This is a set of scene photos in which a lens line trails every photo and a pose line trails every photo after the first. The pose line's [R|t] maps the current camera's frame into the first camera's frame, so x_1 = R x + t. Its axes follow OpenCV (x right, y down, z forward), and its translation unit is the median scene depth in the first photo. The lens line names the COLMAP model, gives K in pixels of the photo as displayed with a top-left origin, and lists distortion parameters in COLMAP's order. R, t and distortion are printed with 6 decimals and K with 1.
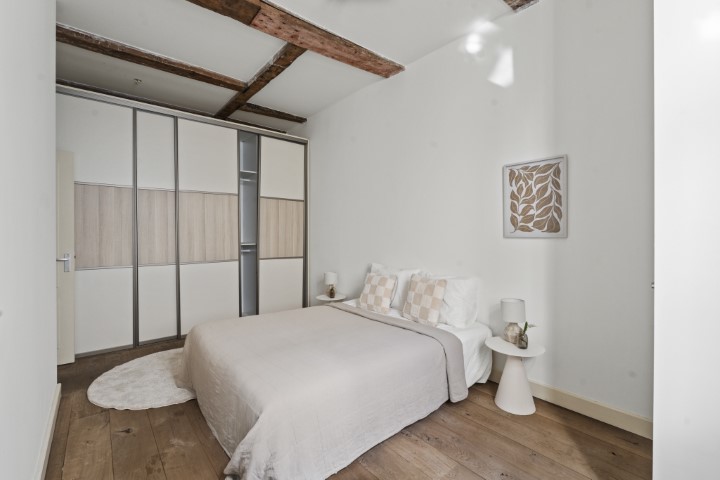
lens RADIAL K [[315.1, 0, 360.0], [0, 315.1, 240.0], [0, 0, 1]] dist [-0.001278, -0.000273]
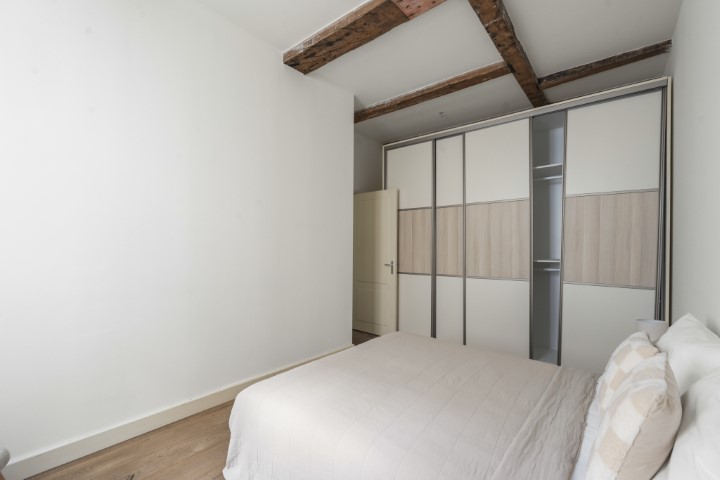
lens RADIAL K [[315.1, 0, 360.0], [0, 315.1, 240.0], [0, 0, 1]] dist [-0.001278, -0.000273]
pose [[0.197056, -0.013041, -0.980305, 0.326303], [-0.013631, 0.999778, -0.016040, -0.022192], [0.980297, 0.016523, 0.196835, 0.456752]]
